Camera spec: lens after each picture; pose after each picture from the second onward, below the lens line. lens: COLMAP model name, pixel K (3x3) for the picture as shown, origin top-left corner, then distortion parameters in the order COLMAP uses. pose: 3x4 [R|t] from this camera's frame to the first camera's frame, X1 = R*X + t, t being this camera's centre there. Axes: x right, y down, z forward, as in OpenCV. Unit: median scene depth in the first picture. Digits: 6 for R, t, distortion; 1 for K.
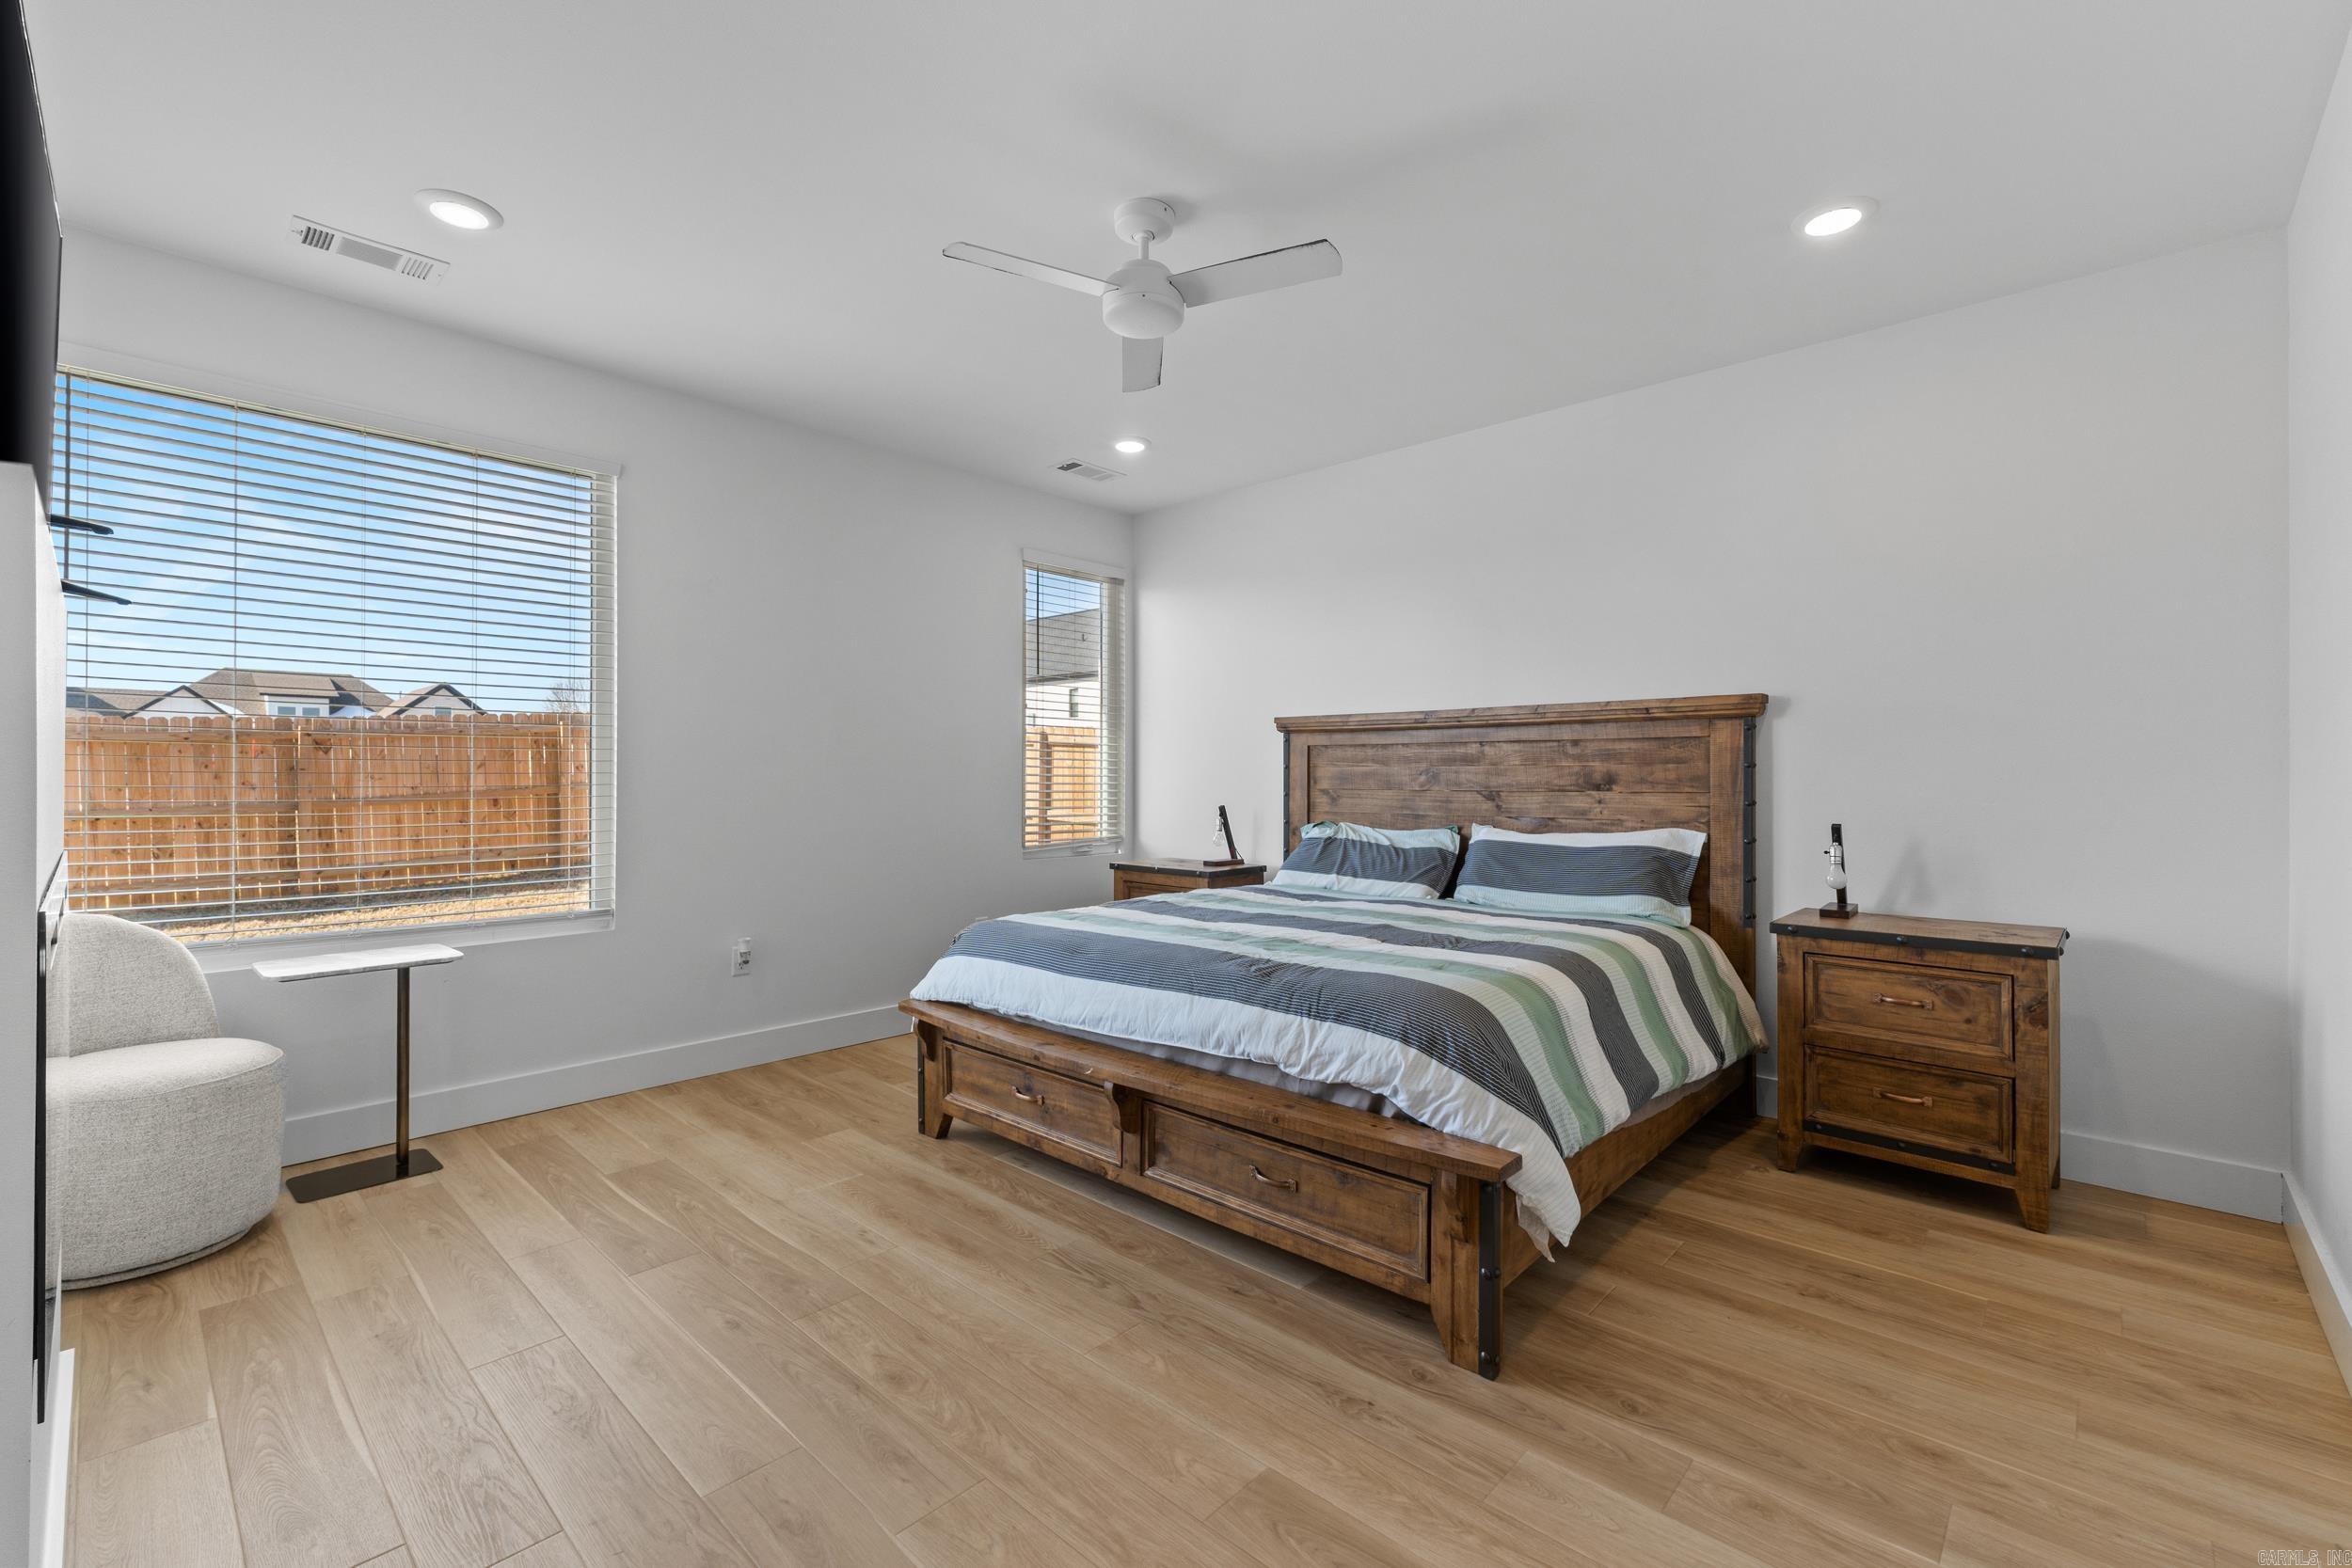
lens RADIAL K [[994.7, 0, 1178.3], [0, 994.7, 761.4], [0, 0, 1]] dist [0.002257, 0.000157]
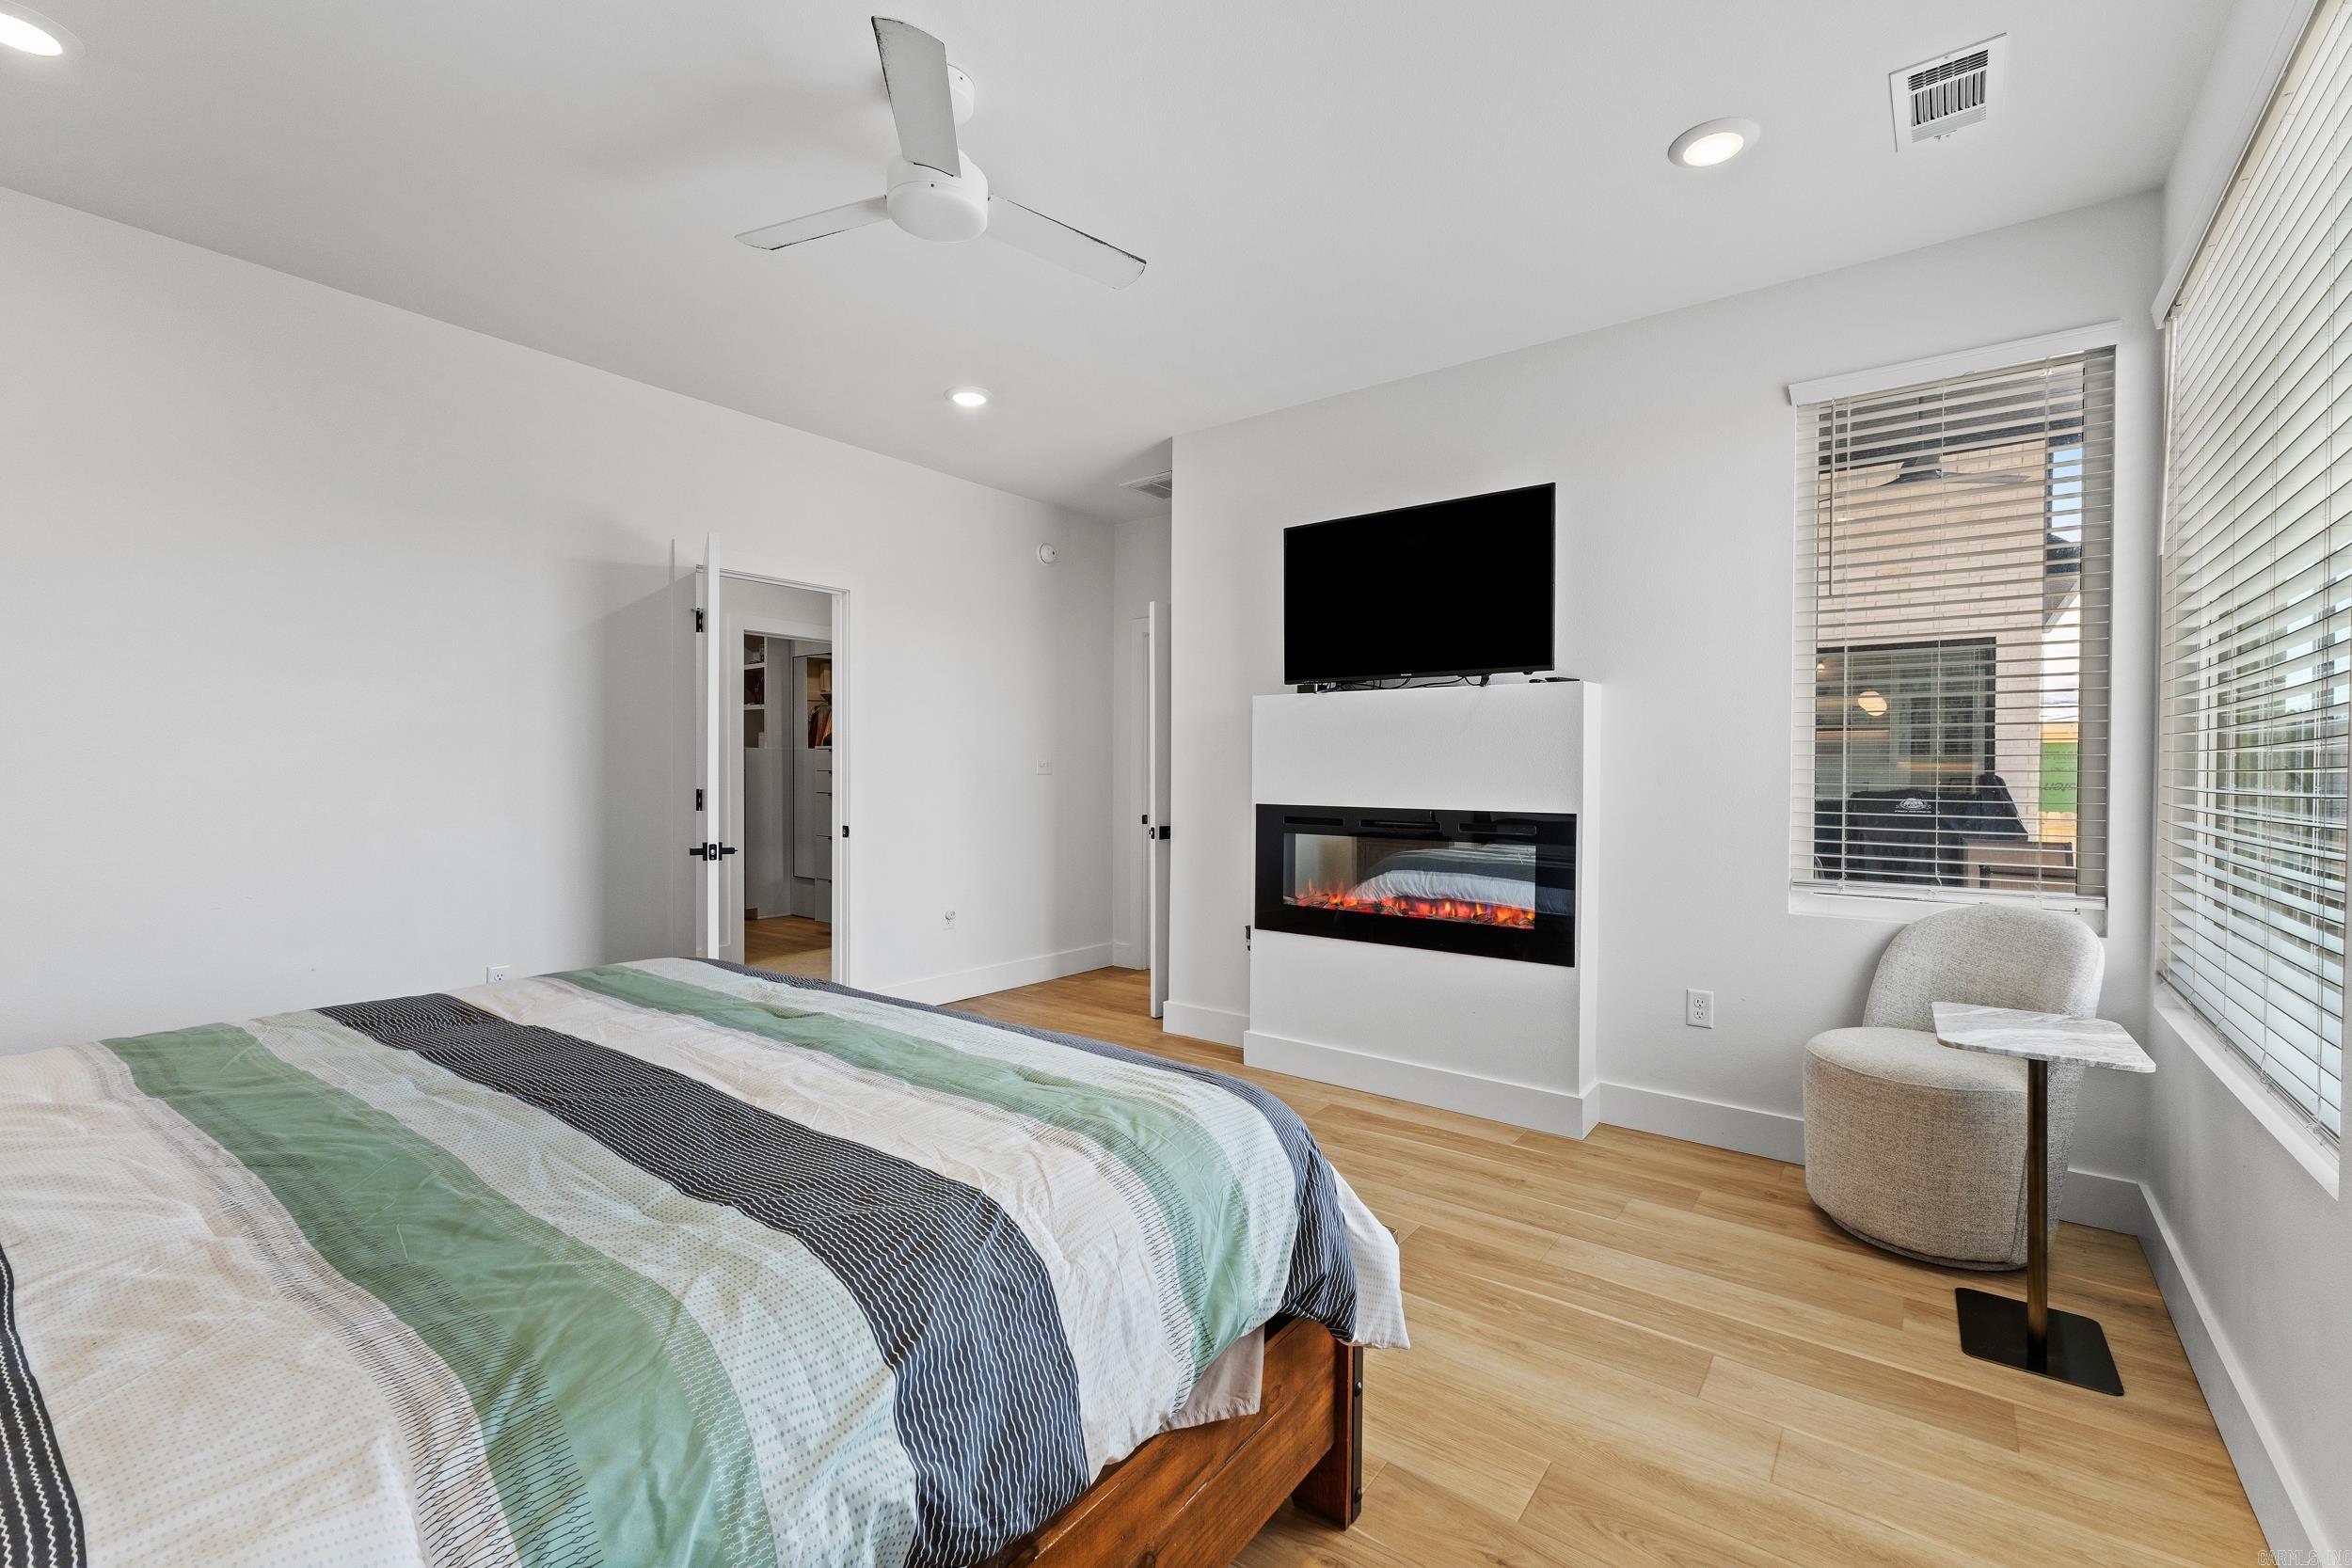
lens RADIAL K [[996.4, 0, 1182.4], [0, 996.4, 779.7], [0, 0, 1]] dist [0.002581, 0.000194]
pose [[-0.994994, 0.000069, -0.099936, -0.142568], [0.000518, 0.999990, -0.004461, 0.019251], [0.099934, -0.004491, -0.994984, 1.690949]]
